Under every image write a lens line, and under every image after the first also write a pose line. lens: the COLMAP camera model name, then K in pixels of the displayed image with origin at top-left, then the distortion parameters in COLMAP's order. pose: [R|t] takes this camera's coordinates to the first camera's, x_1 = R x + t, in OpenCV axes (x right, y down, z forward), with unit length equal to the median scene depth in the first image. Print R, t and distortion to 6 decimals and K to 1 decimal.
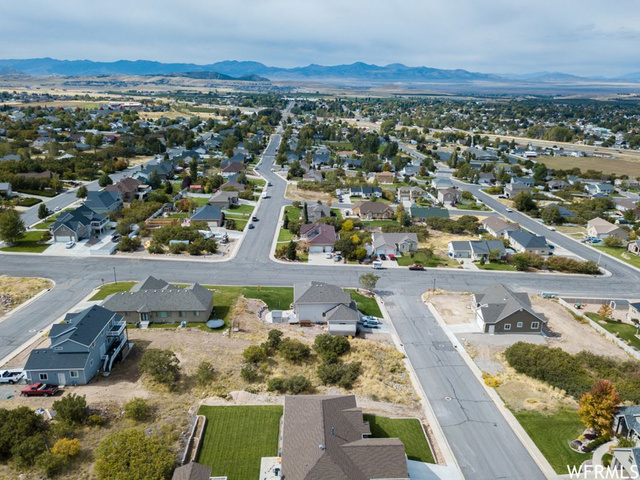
lens RADIAL K [[491.1, 0, 320.0], [0, 491.1, 240.0], [0, 0, 1]] dist [0.031213, -0.003617]
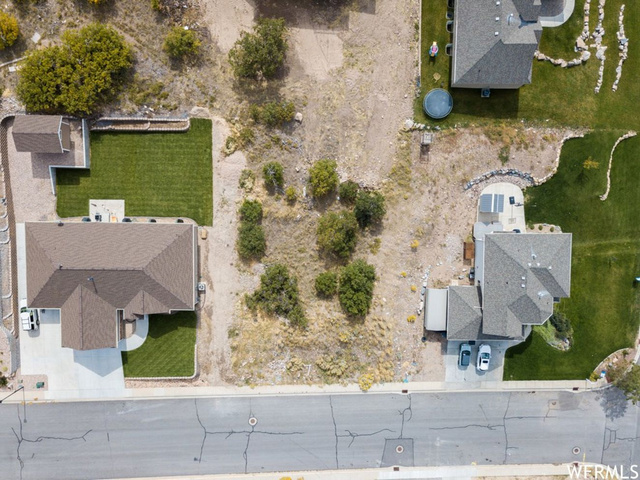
lens RADIAL K [[491.1, 0, 320.0], [0, 491.1, 240.0], [0, 0, 1]] dist [0.031213, -0.003617]
pose [[-0.049677, 0.997126, 0.057206, -0.071049], [-0.313653, -0.069954, 0.946957, -0.362880], [0.948237, 0.029099, 0.316226, 0.661296]]
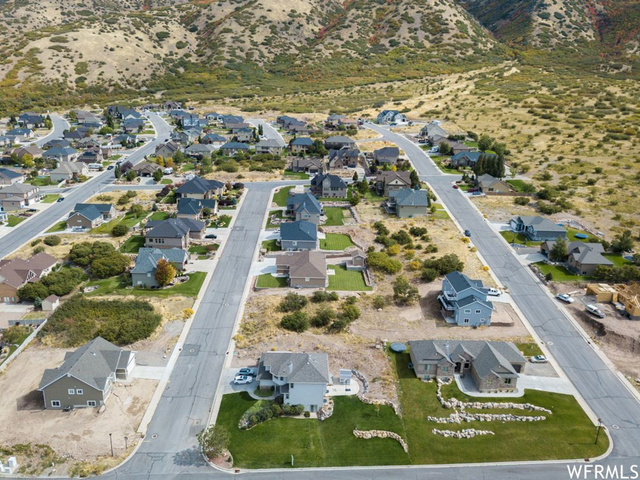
lens RADIAL K [[491.1, 0, 320.0], [0, 491.1, 240.0], [0, 0, 1]] dist [0.031213, -0.003617]
pose [[-0.998869, -0.046405, 0.010354, -0.039723], [-0.031162, 0.803432, 0.594581, -0.639313], [-0.035911, 0.593586, -0.803969, 1.695917]]
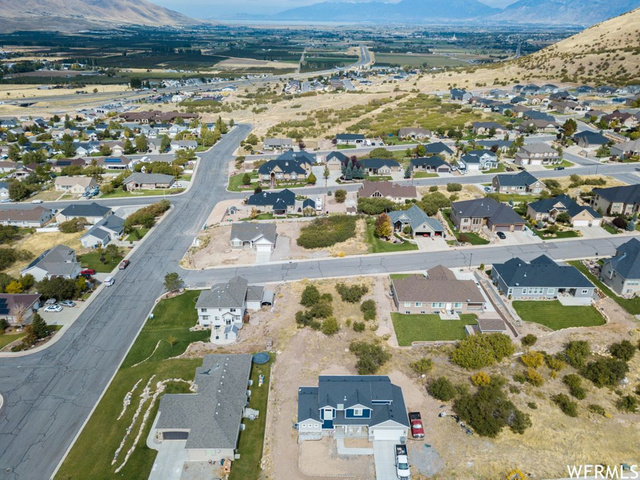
lens RADIAL K [[491.1, 0, 320.0], [0, 491.1, 240.0], [0, 0, 1]] dist [0.031213, -0.003617]
pose [[0.026342, -0.423213, 0.905647, -0.966605], [0.307774, 0.865388, 0.395447, -0.370317], [-0.951095, 0.268318, 0.153050, 0.664702]]
